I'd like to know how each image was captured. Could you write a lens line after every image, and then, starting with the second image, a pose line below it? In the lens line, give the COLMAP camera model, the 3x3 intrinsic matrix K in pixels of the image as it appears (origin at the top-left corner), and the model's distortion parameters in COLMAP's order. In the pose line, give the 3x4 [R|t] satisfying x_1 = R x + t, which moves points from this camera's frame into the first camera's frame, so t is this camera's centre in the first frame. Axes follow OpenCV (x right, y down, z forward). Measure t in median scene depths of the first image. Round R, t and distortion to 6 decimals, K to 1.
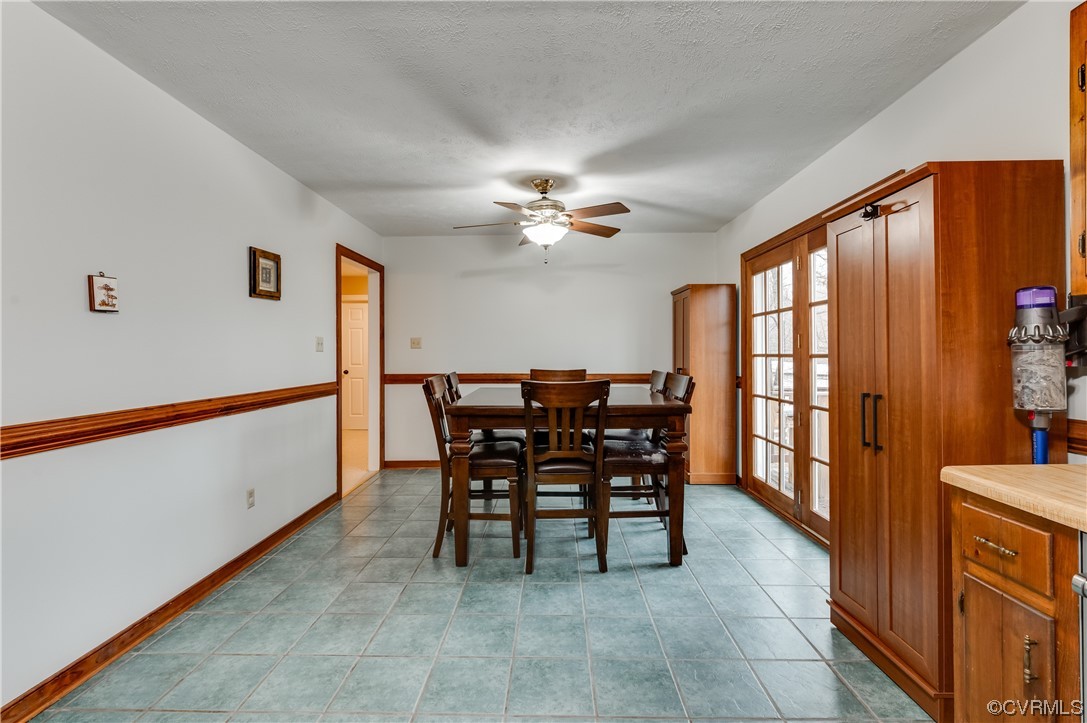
lens RADIAL K [[475.2, 0, 544.2], [0, 475.2, 353.8], [0, 0, 1]] dist [0.001001, -0.000906]
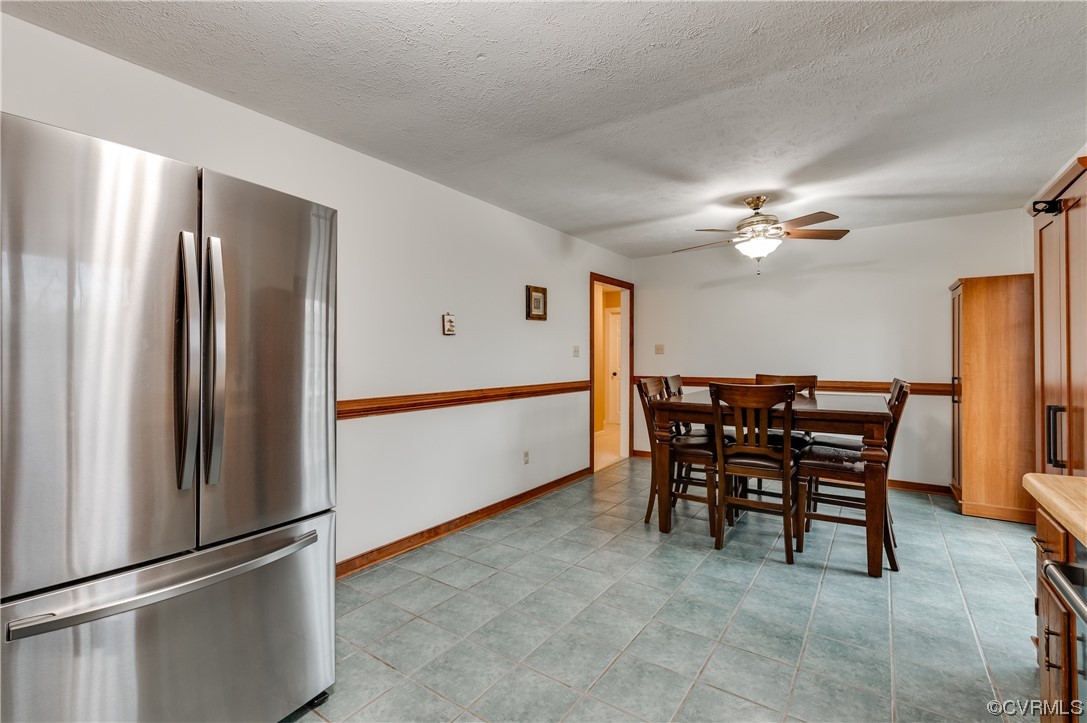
lens RADIAL K [[483.7, 0, 541.8], [0, 483.7, 355.0], [0, 0, 1]] dist [0.001657, 0.000374]
pose [[0.828511, 0.000722, -0.559972, 0.266424], [-0.003982, 0.999981, -0.004603, -0.004369], [0.559958, 0.006043, 0.828499, -0.216258]]
